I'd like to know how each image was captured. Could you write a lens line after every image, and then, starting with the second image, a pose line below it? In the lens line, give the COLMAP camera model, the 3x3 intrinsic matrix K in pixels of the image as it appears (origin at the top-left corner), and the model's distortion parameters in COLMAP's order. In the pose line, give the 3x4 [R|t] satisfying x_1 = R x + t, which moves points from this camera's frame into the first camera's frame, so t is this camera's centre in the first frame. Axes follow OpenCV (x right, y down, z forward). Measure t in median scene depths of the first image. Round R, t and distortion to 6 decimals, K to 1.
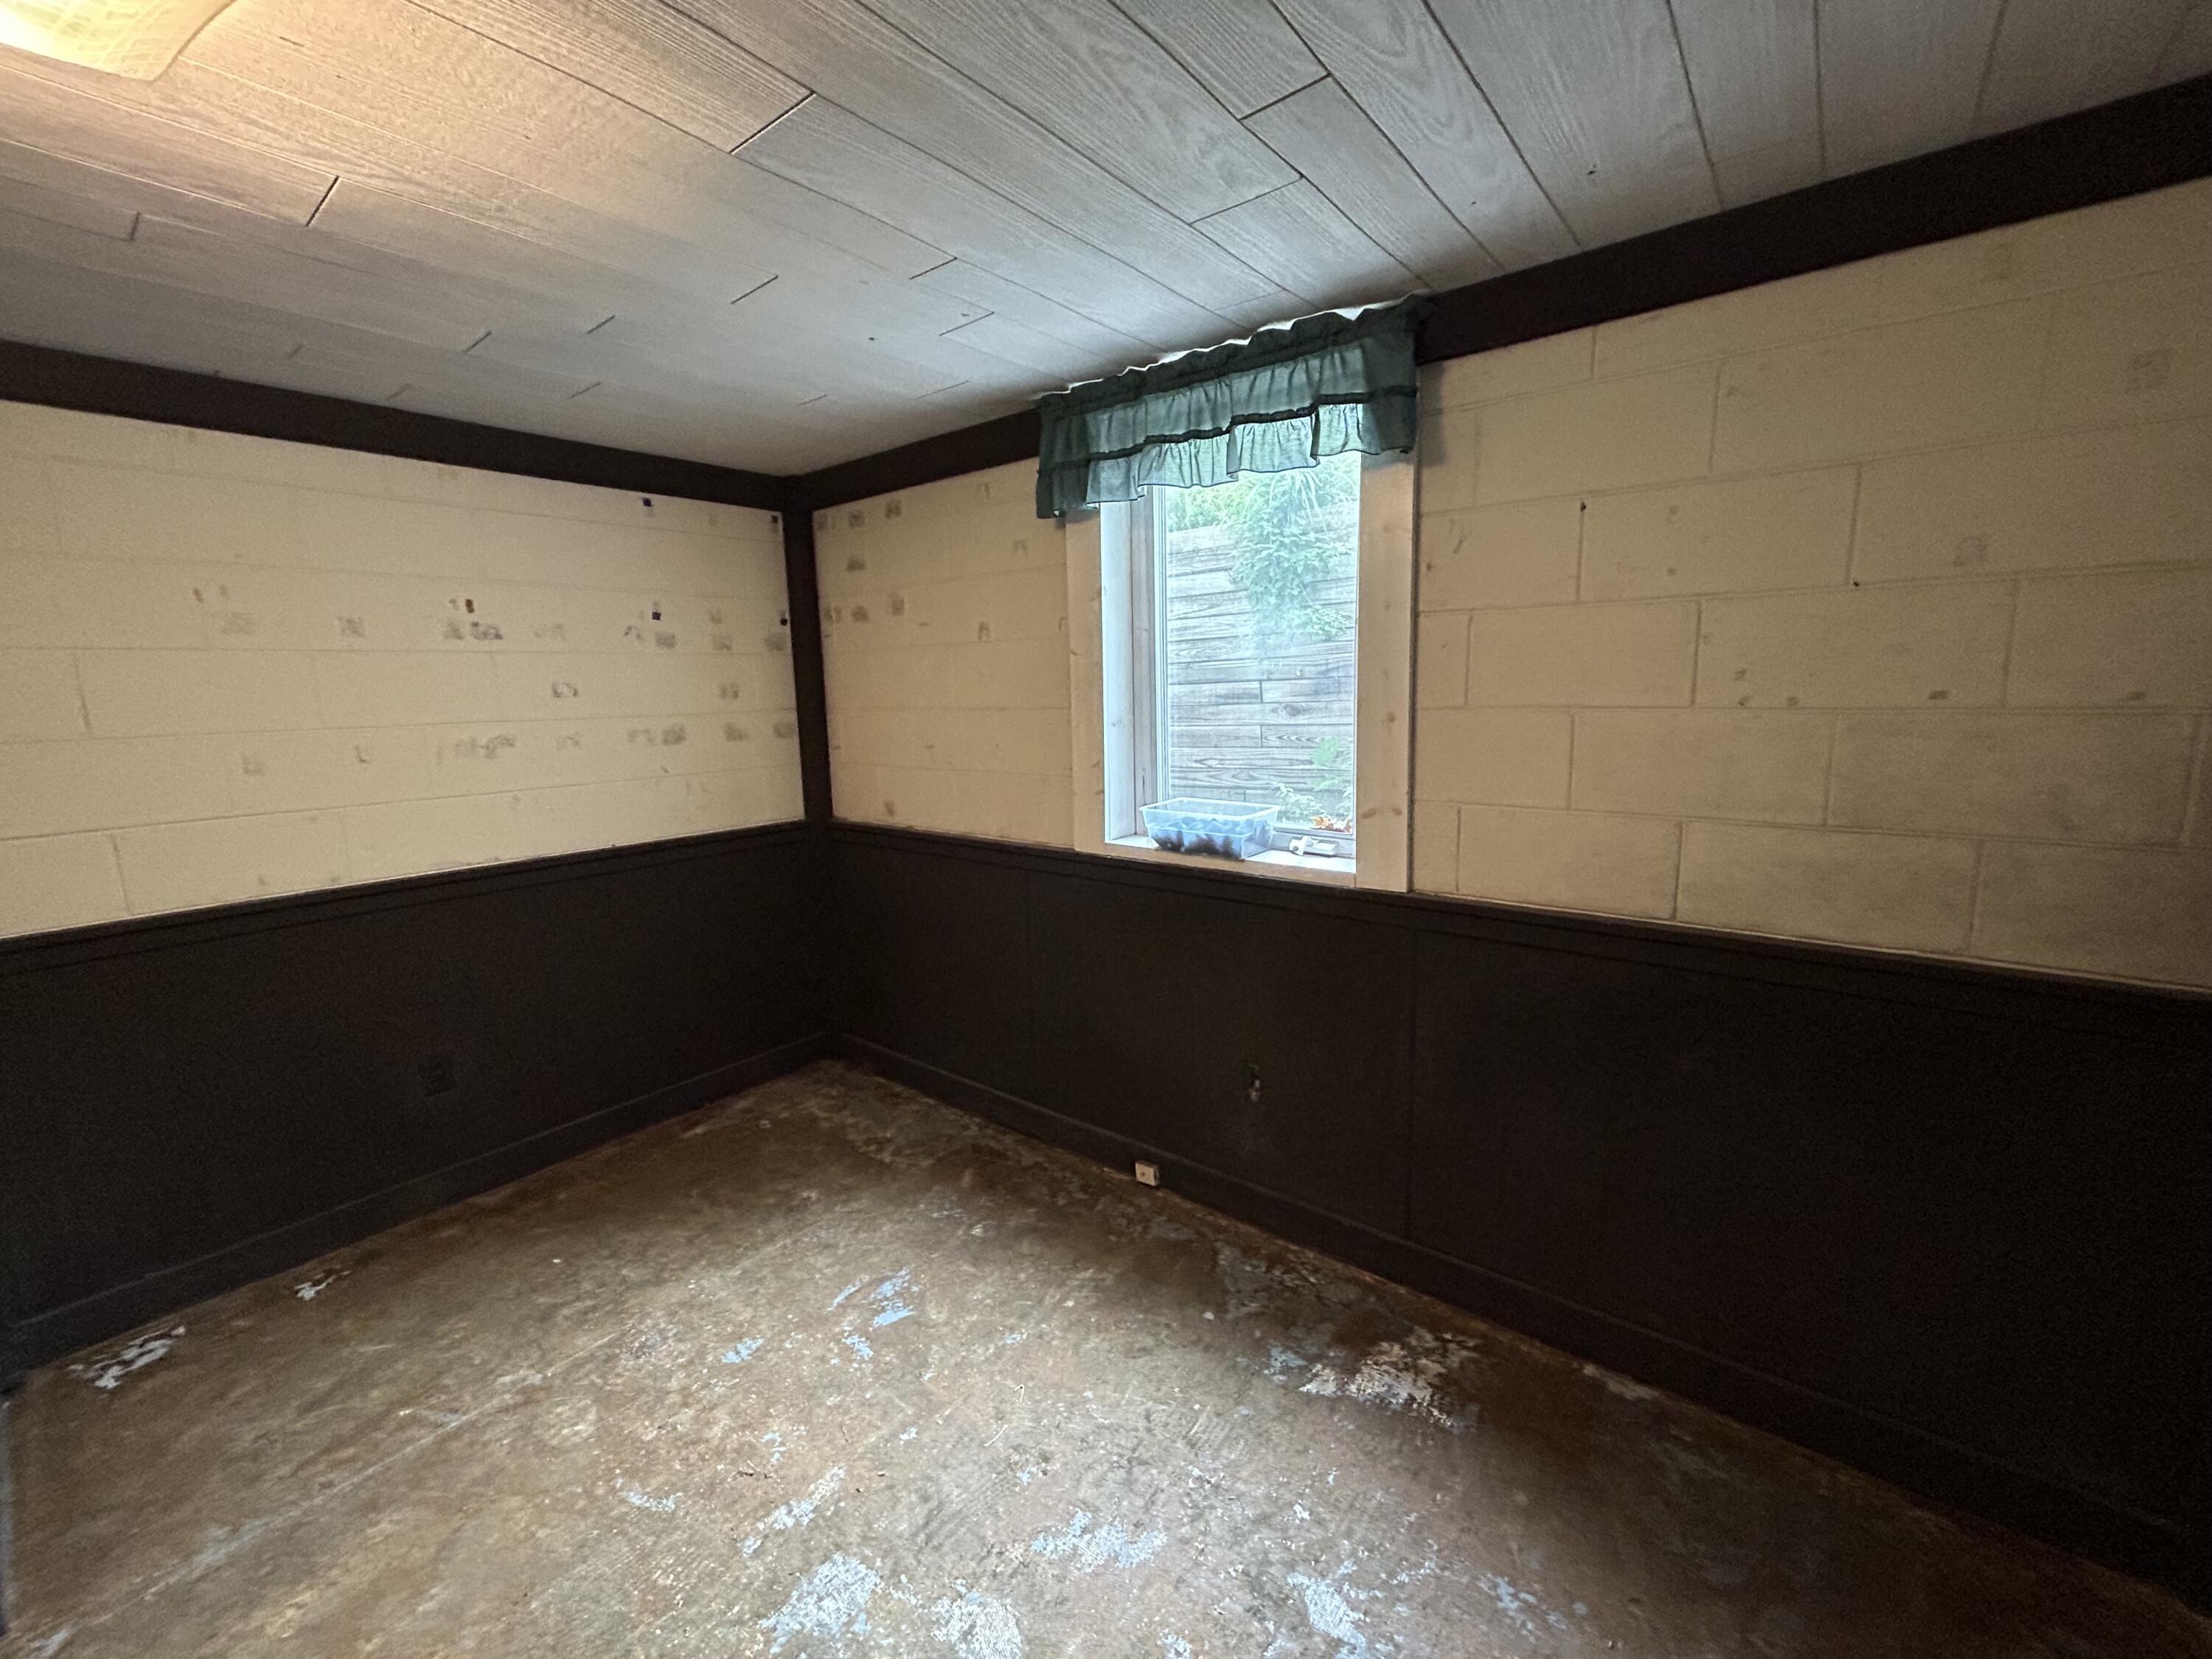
lens RADIAL K [[895.4, 0, 1106.7], [0, 895.4, 826.9], [0, 0, 1]] dist [-0.003131, -0.000667]
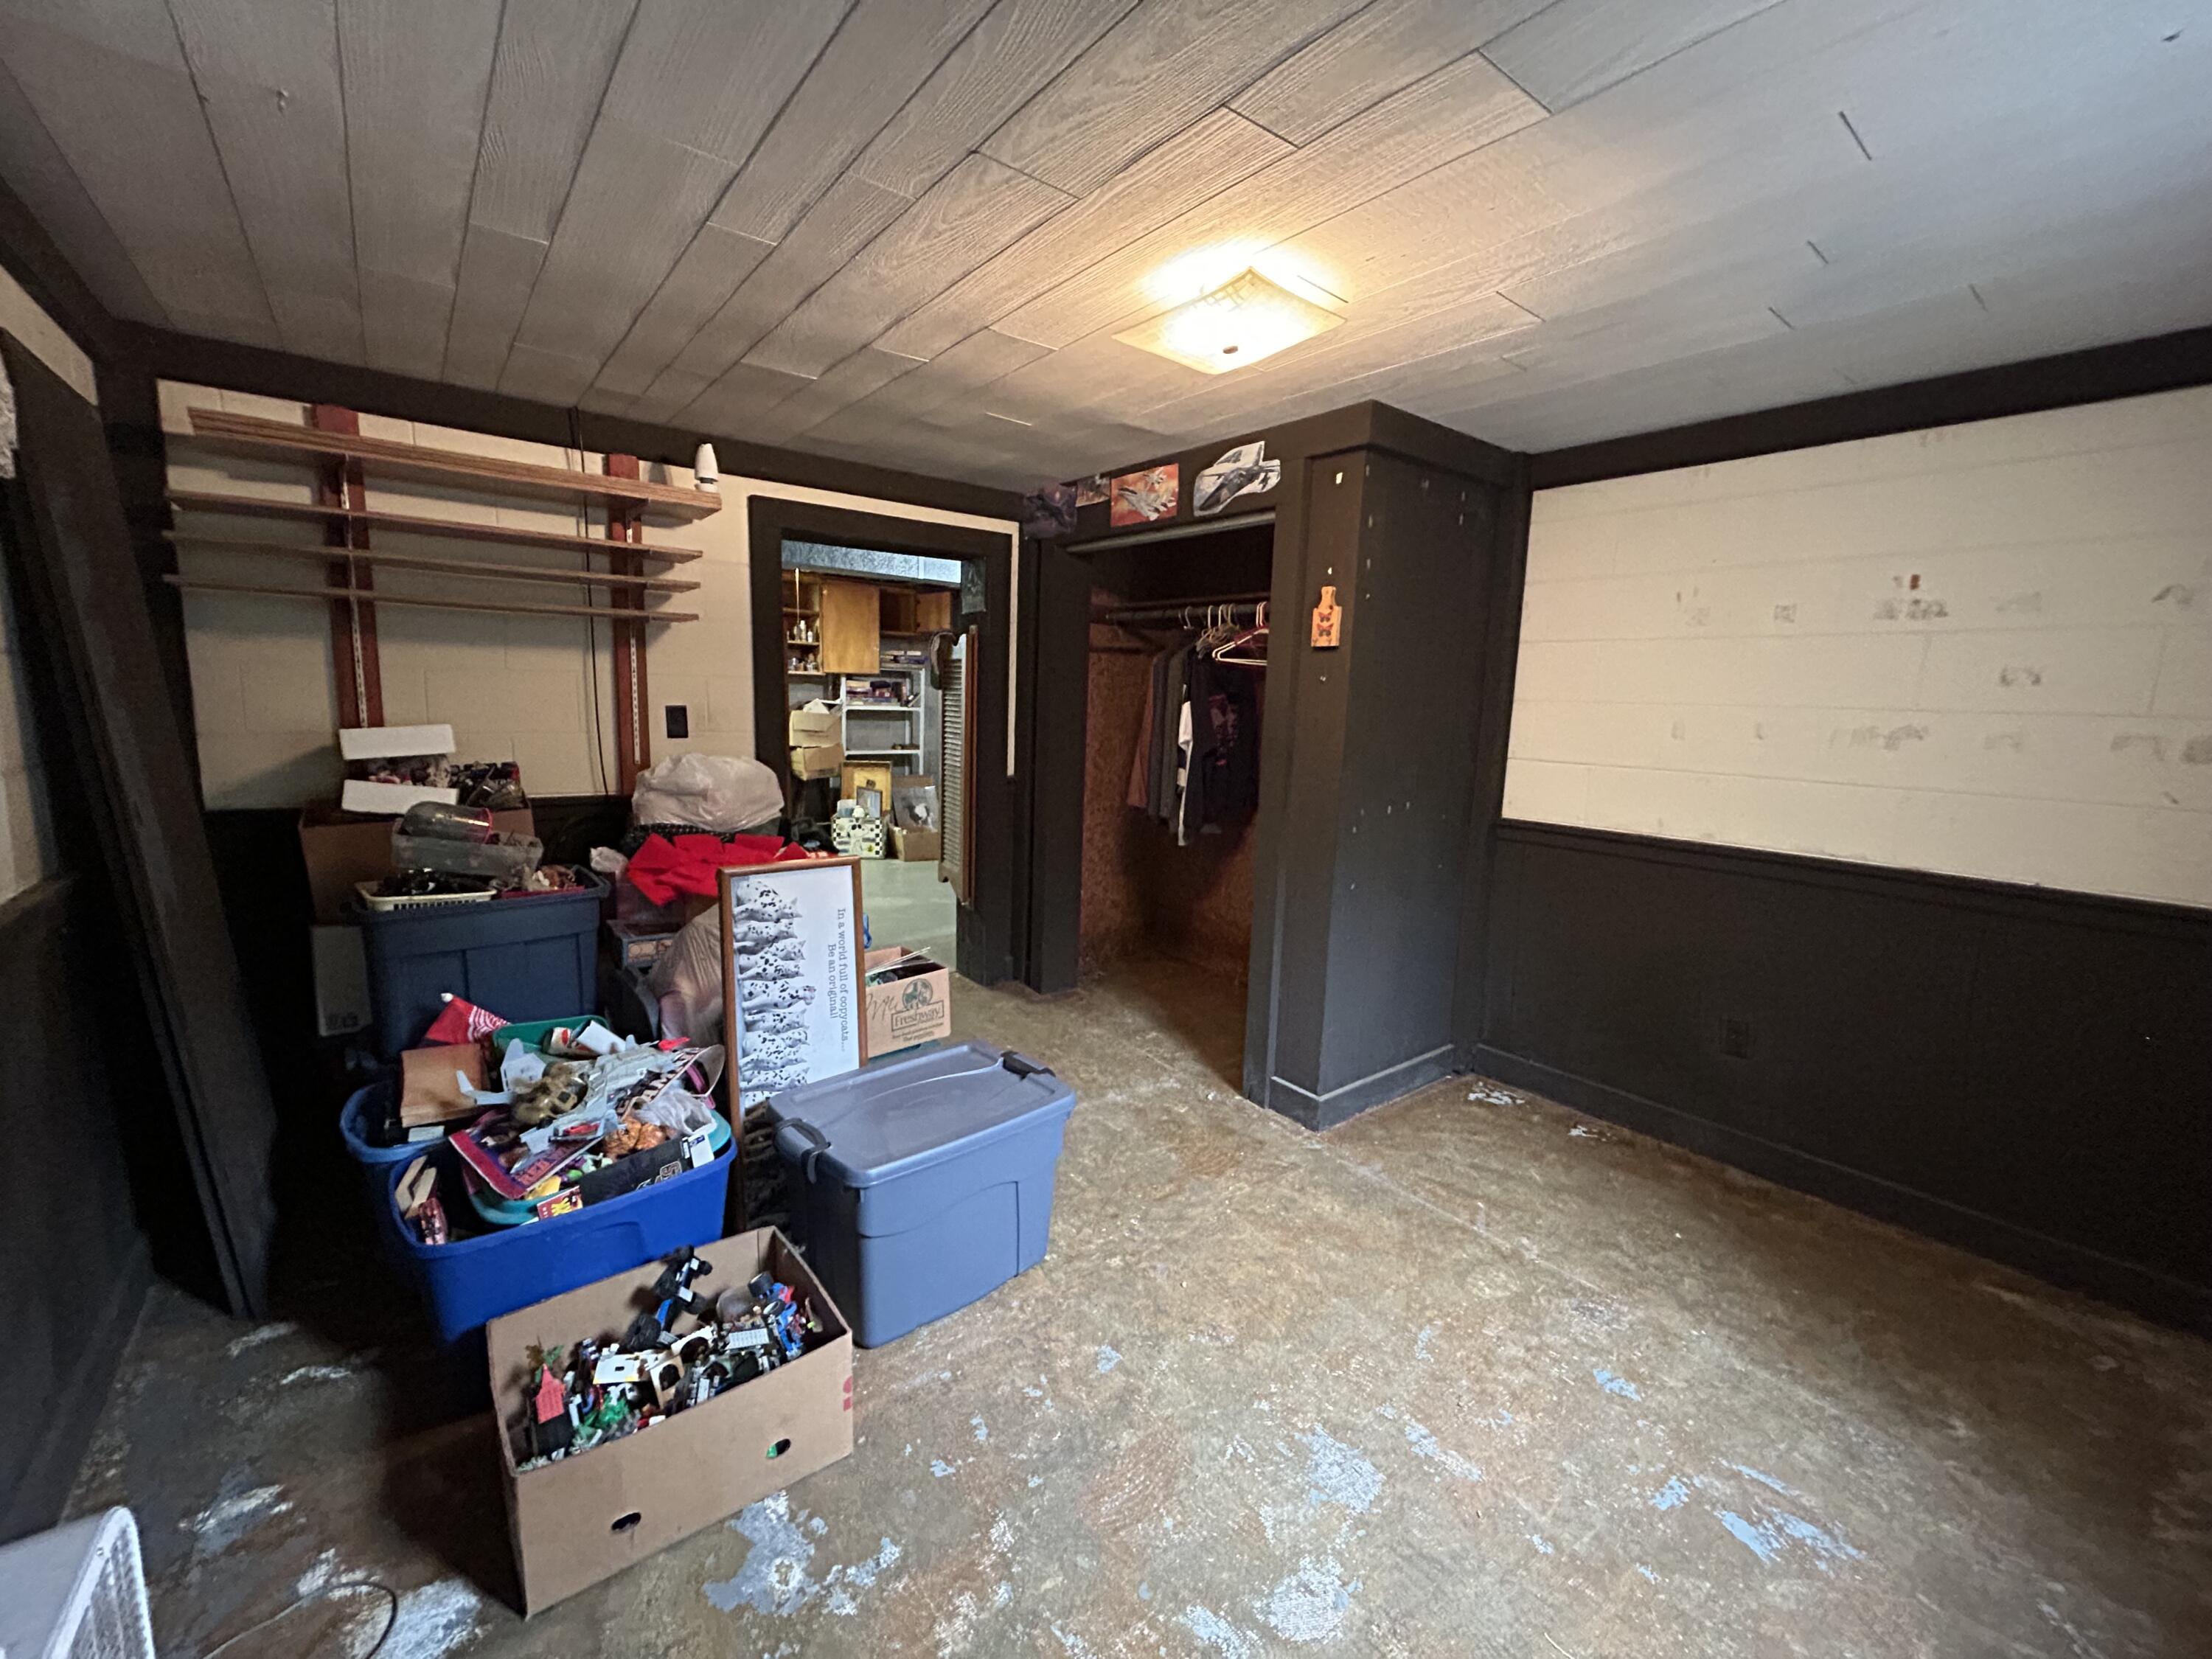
lens RADIAL K [[895.4, 0, 1100.5], [0, 895.4, 830.2], [0, 0, 1]] dist [-0.003131, -0.000667]
pose [[-0.234096, 0.161802, -0.958655, 0.443783], [-0.175441, 0.962835, 0.205350, -0.049216], [0.956253, 0.216259, -0.197009, 0.487921]]
